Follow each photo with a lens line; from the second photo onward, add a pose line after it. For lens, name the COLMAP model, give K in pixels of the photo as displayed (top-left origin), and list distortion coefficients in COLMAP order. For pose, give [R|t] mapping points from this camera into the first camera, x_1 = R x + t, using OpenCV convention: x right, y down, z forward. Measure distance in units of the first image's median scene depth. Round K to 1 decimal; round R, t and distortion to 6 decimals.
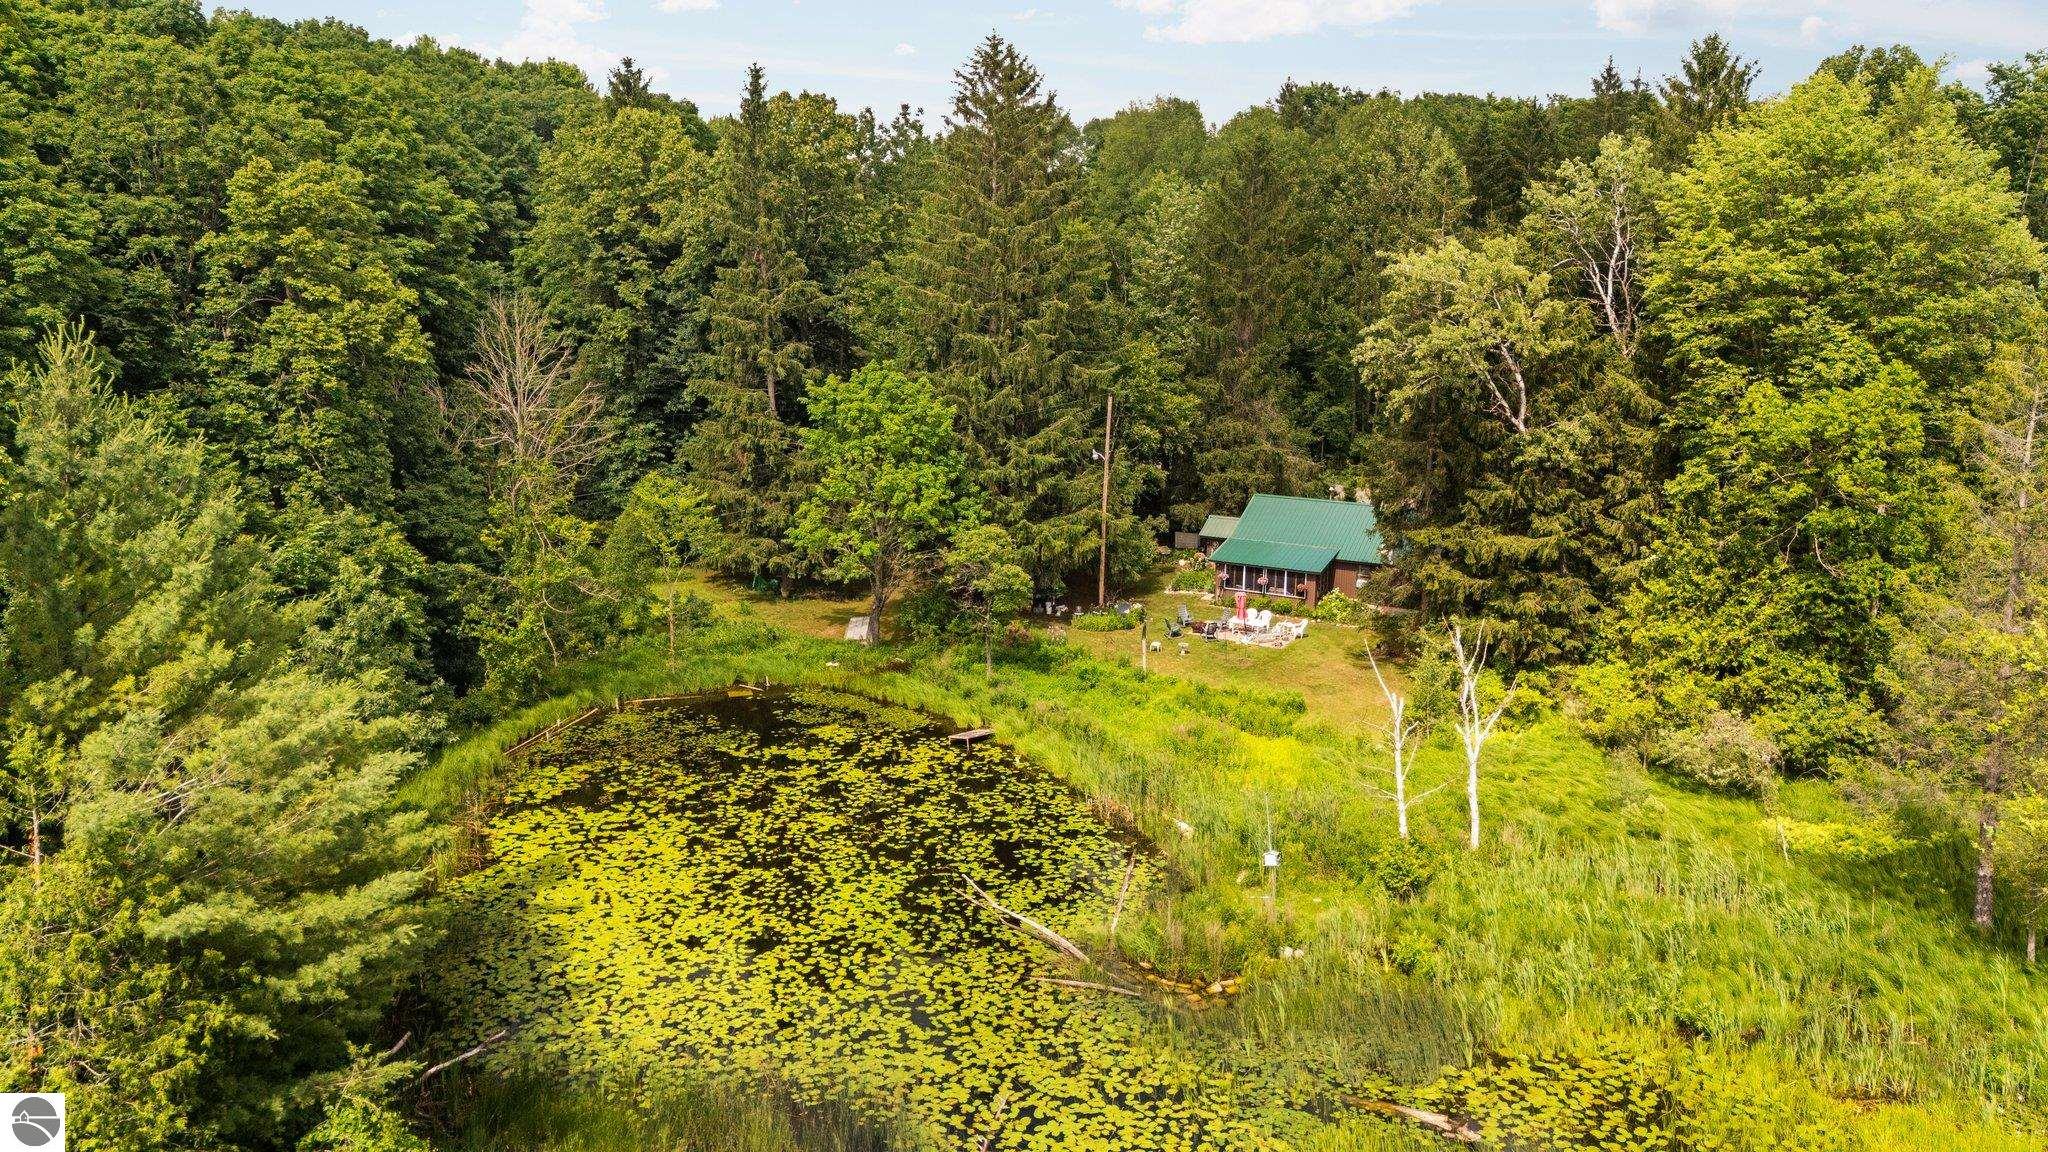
lens RADIAL K [[1513.2, 0, 1024.0], [0, 1513.2, 576.0], [0, 0, 1]] dist [0.137906, -0.269281]
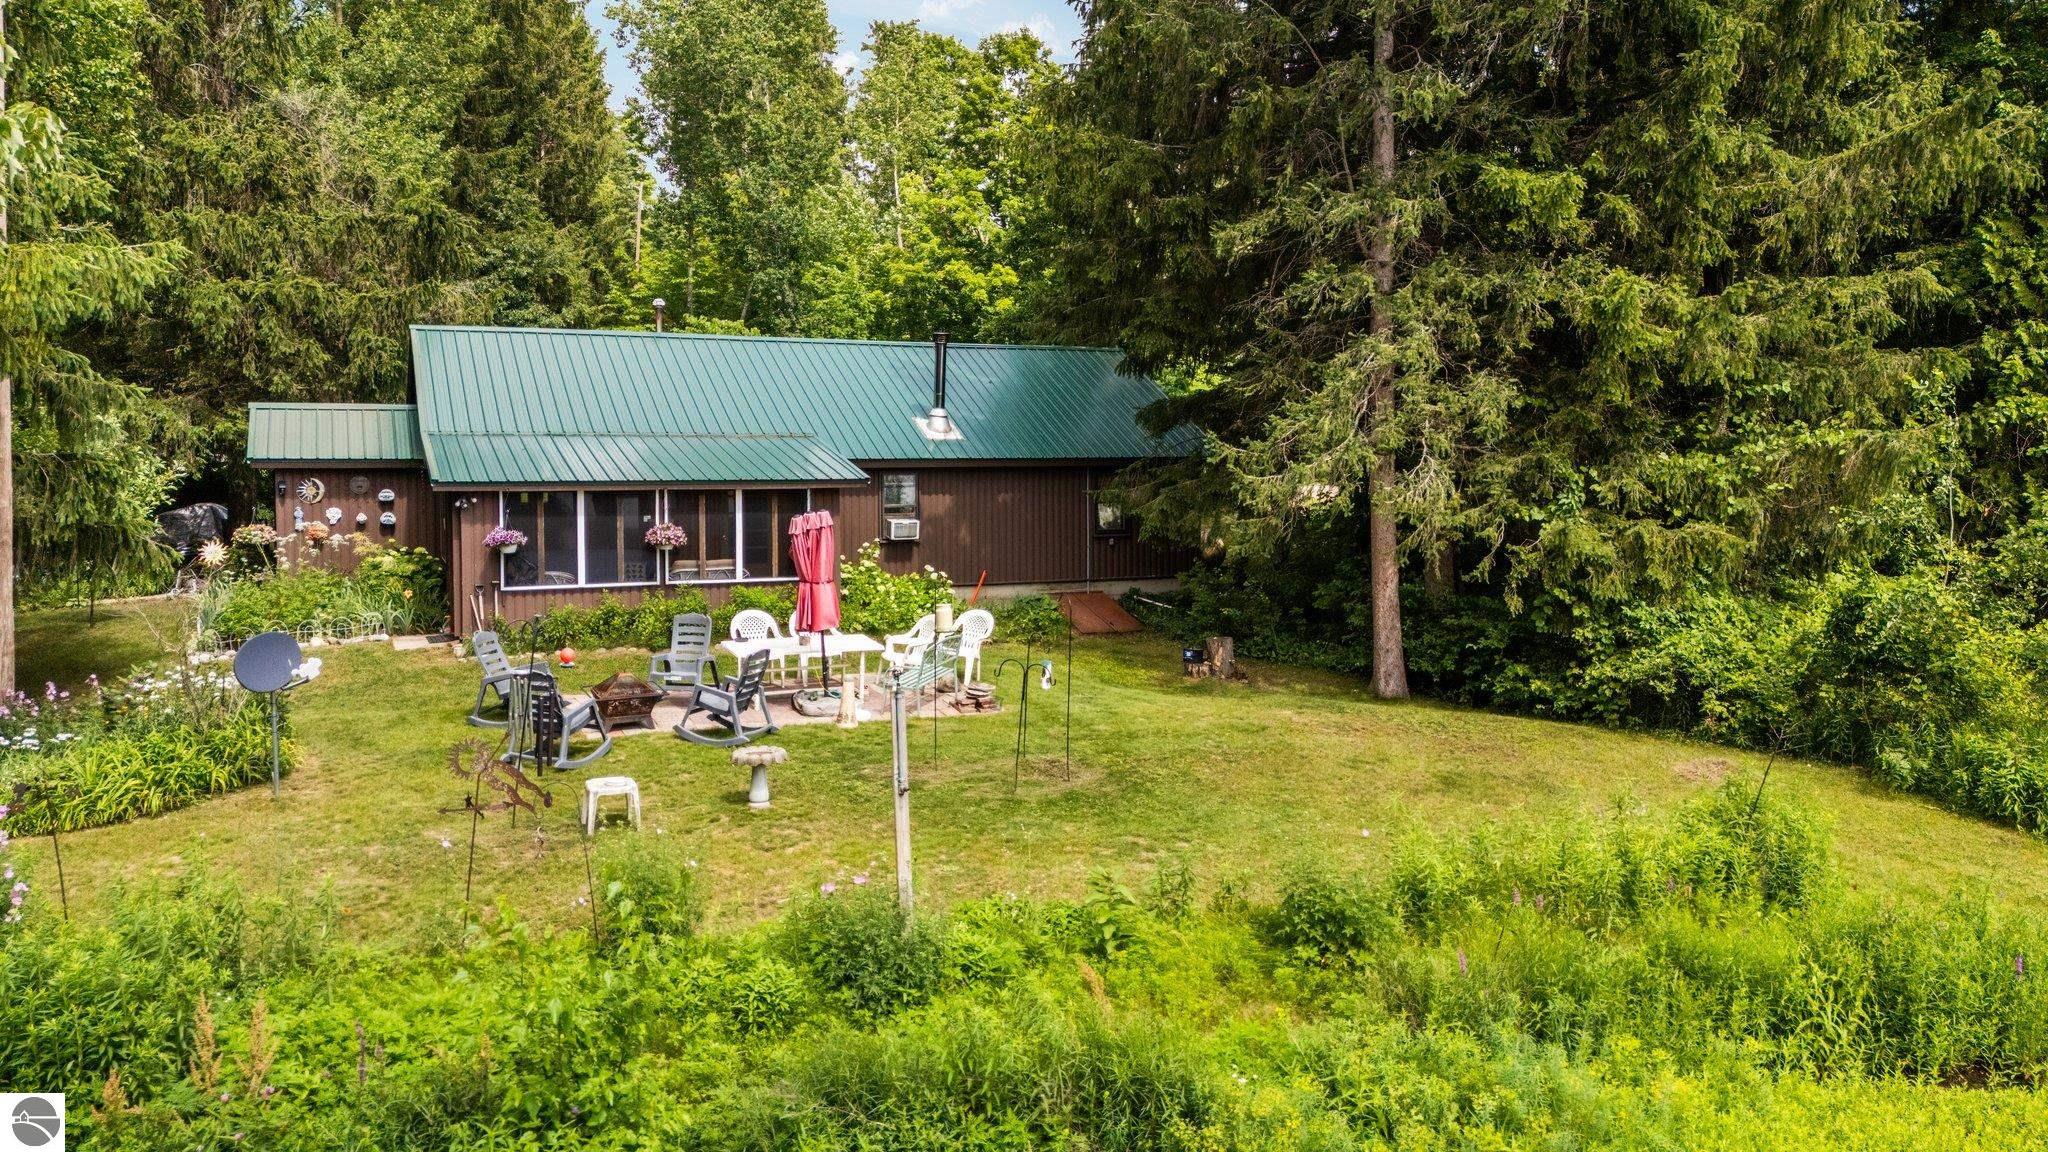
lens RADIAL K [[1513.2, 0, 1024.0], [0, 1513.2, 576.0], [0, 0, 1]] dist [0.137906, -0.269281]
pose [[0.603973, -0.078255, 0.793154, -0.034594], [0.184771, 0.981804, -0.043833, 0.049392], [-0.775291, 0.173026, 0.607442, 1.109212]]
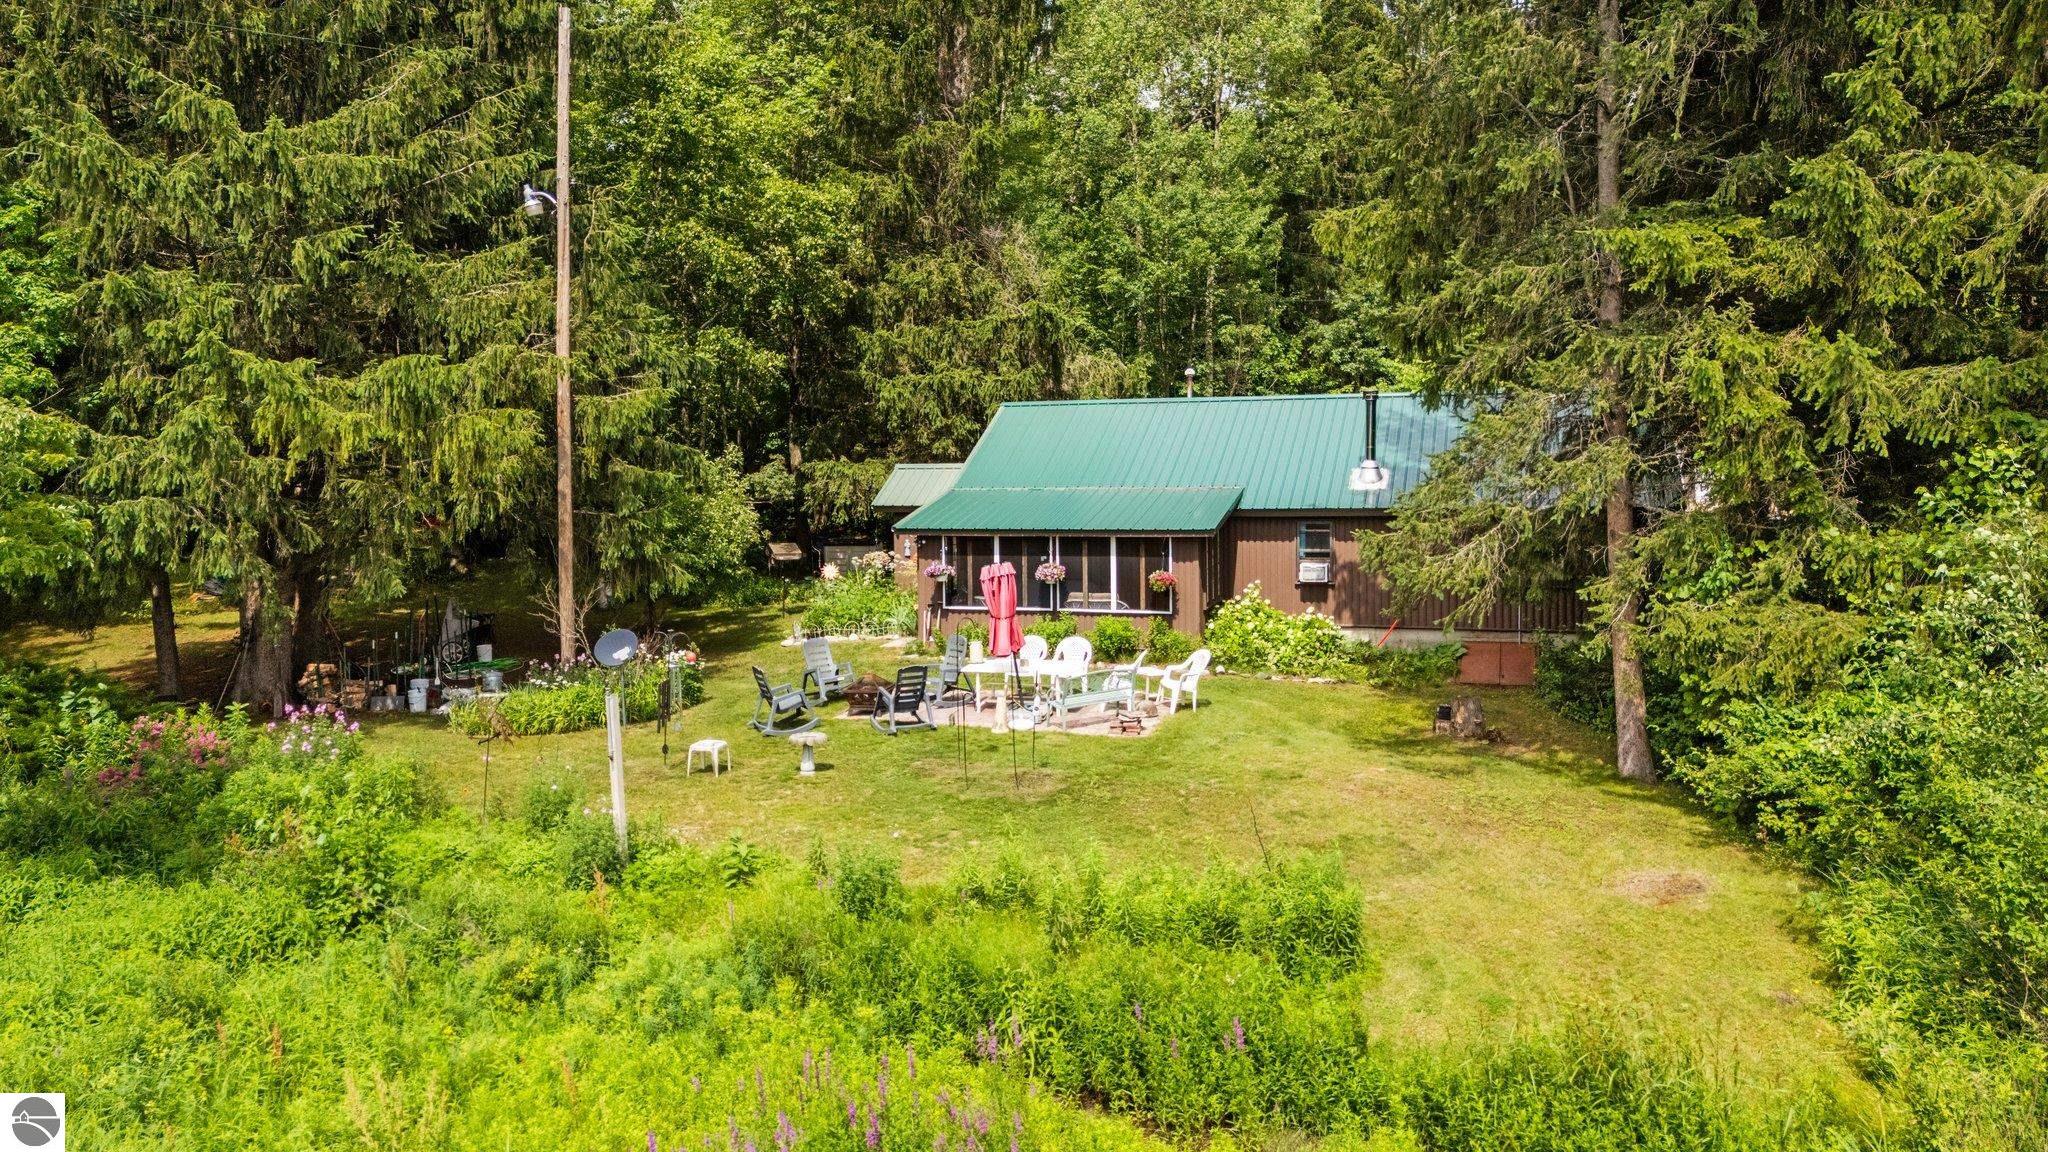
lens RADIAL K [[1525.8, 0, 1026.1], [0, 1525.8, 540.7], [0, 0, 1]] dist [0.210597, -0.315002]
pose [[0.980483, -0.033290, 0.193763, 0.118564], [0.065518, 0.984550, -0.162383, 0.075543], [-0.185363, 0.171909, 0.967516, 0.932109]]
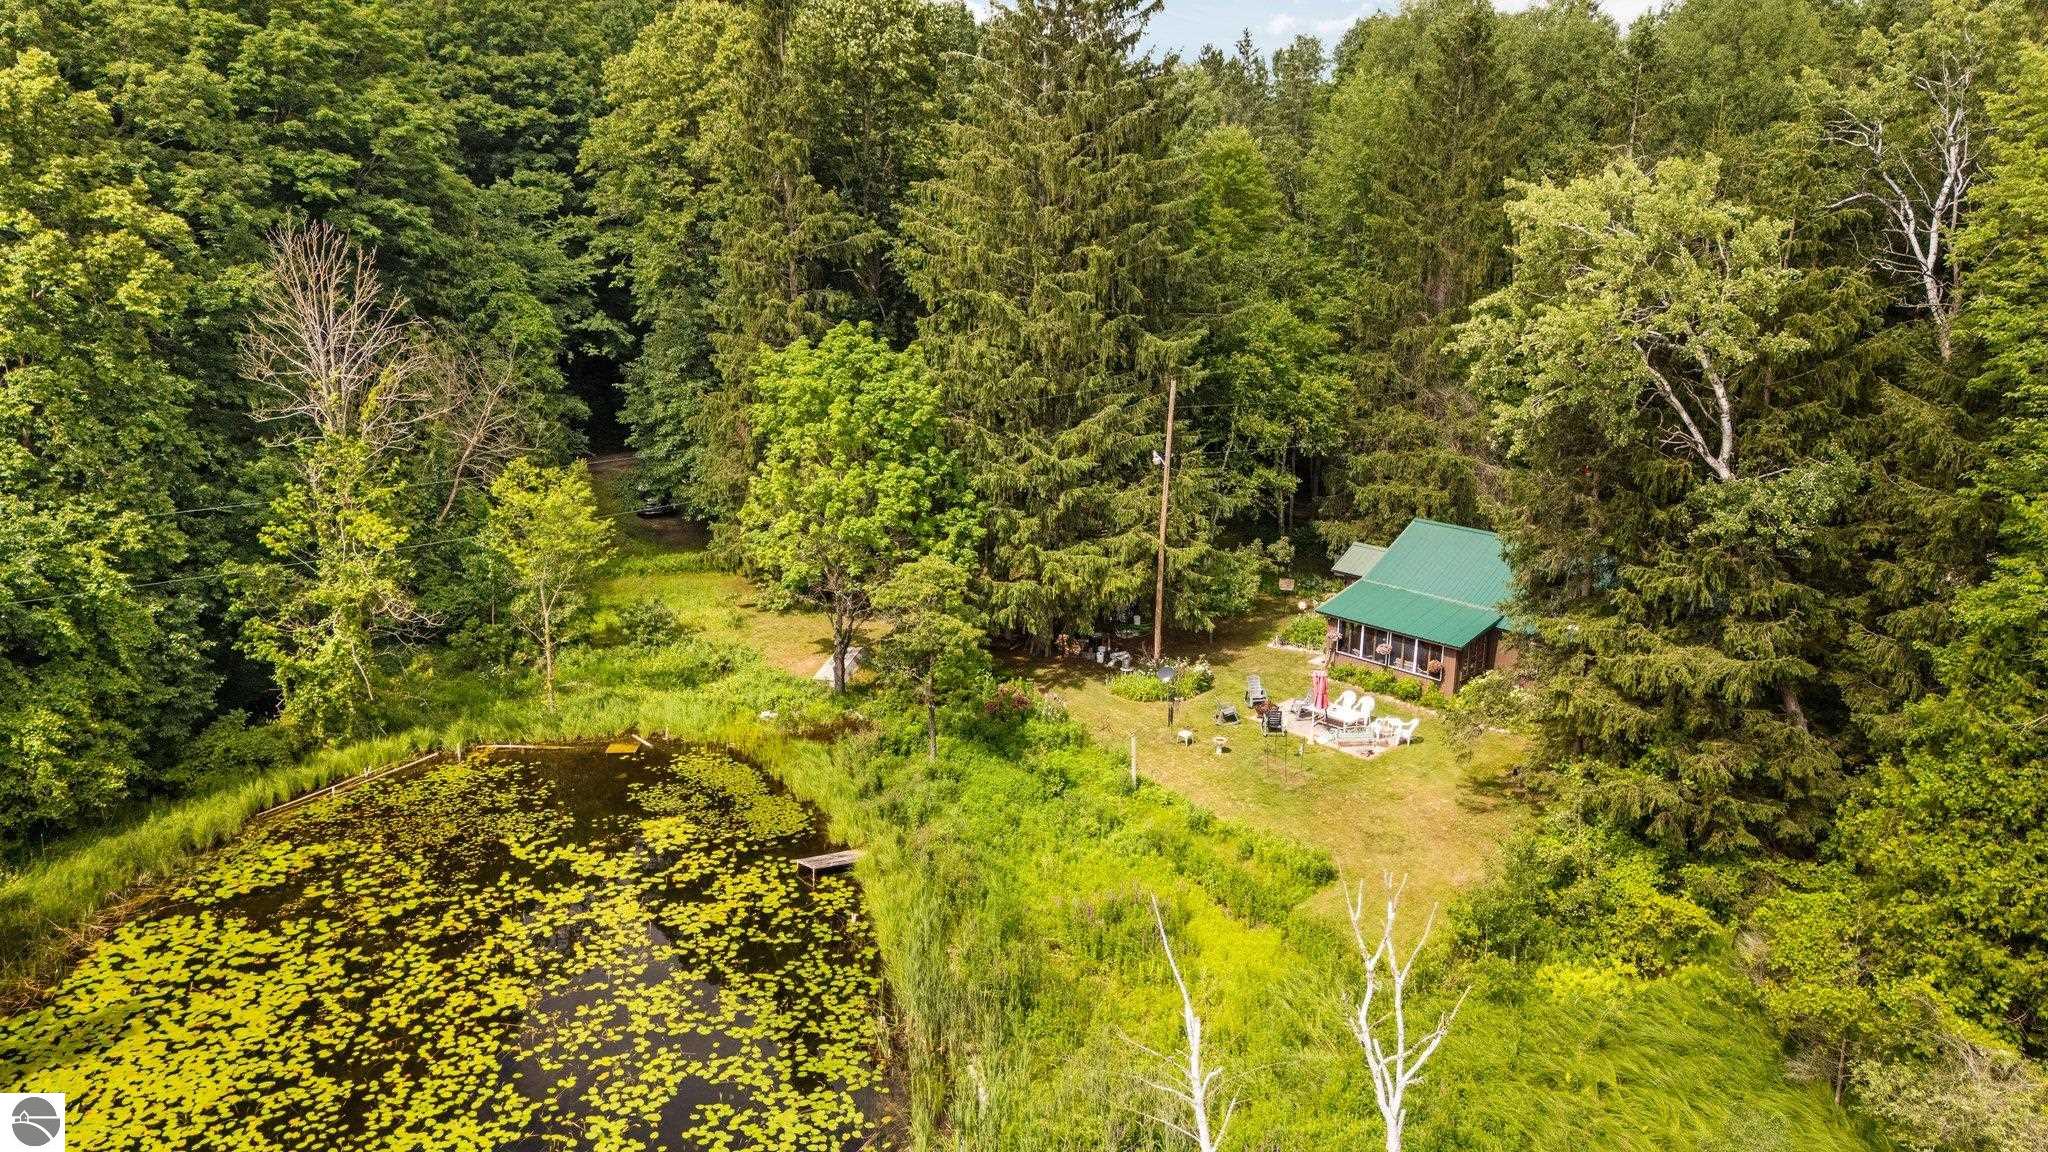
lens RADIAL K [[1505.8, 0, 1024.0], [0, 1505.8, 576.0], [0, 0, 1]] dist [0.082723, -0.078423]
pose [[0.957635, 0.079982, -0.276656, 0.268644], [-0.067017, 0.996178, 0.056019, -0.083654], [0.280079, -0.035105, 0.959335, 0.394445]]
